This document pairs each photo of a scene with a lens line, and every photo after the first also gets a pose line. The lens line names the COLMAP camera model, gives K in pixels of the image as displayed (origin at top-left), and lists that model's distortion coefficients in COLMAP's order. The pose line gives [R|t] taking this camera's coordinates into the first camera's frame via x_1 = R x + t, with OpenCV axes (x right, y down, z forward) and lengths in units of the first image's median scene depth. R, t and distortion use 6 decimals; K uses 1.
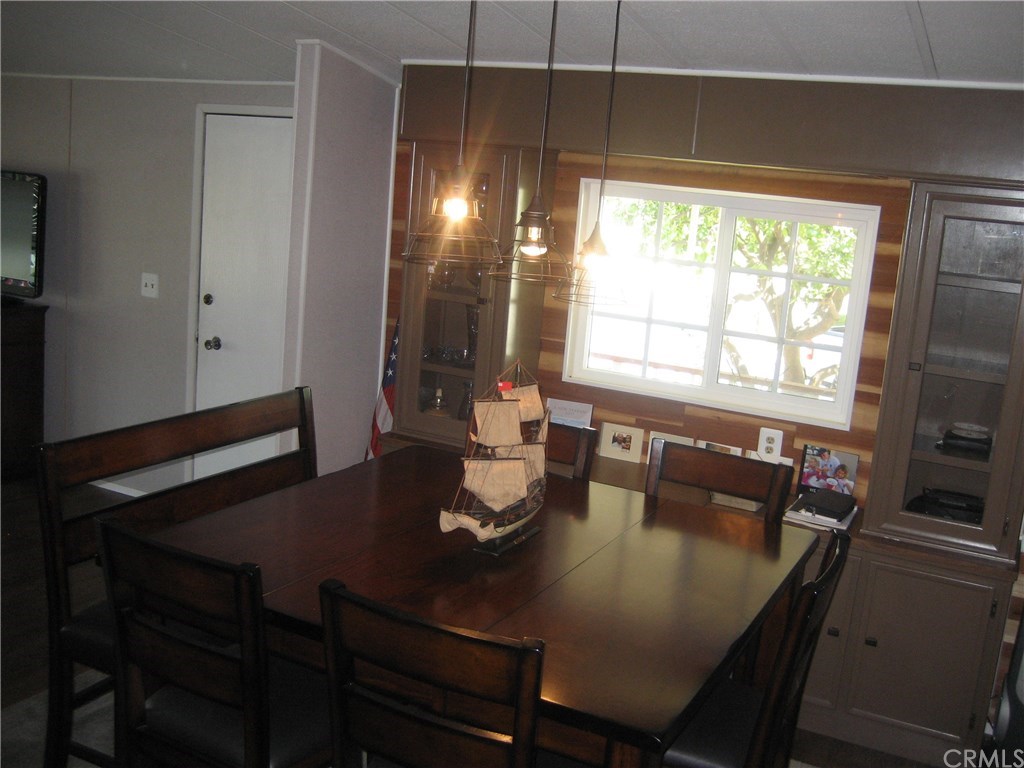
lens RADIAL K [[1059.6, 0, 528.0], [0, 1059.6, 389.1], [0, 0, 1]] dist [-0.144380, 0.175532]
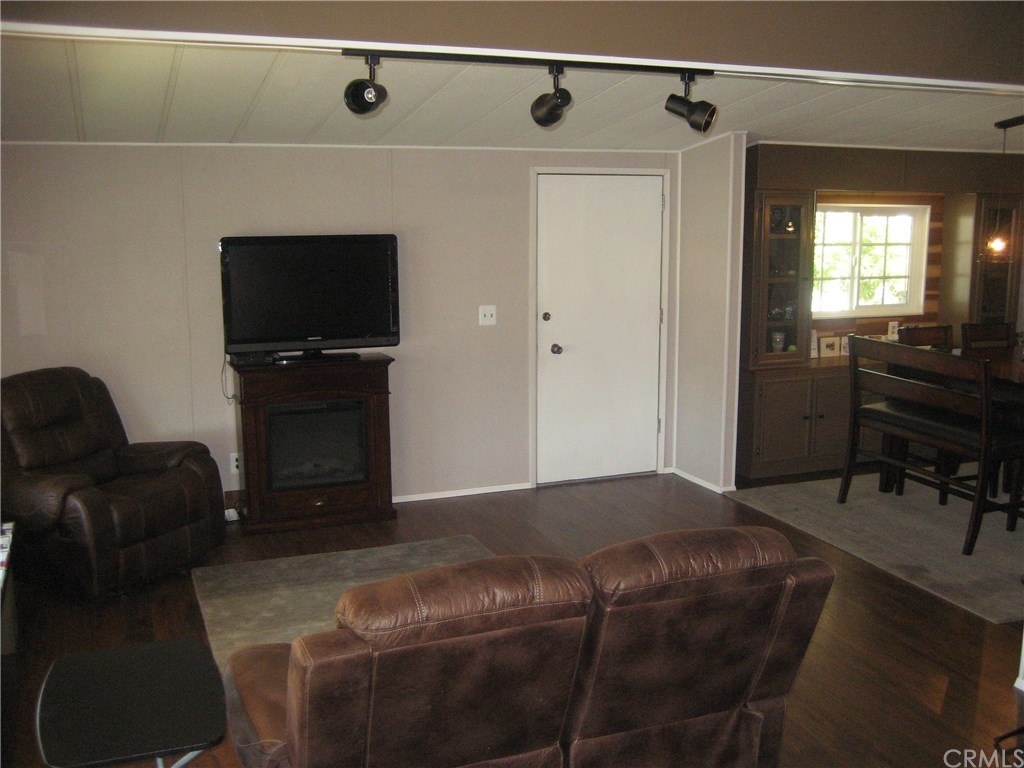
lens RADIAL K [[1059.6, 0, 528.0], [0, 1059.6, 389.1], [0, 0, 1]] dist [-0.144380, 0.175532]
pose [[0.651972, -0.196164, 0.732429, -1.588014], [0.213610, 0.974349, 0.070813, -0.117913], [-0.727533, 0.110286, 0.677151, 0.175135]]
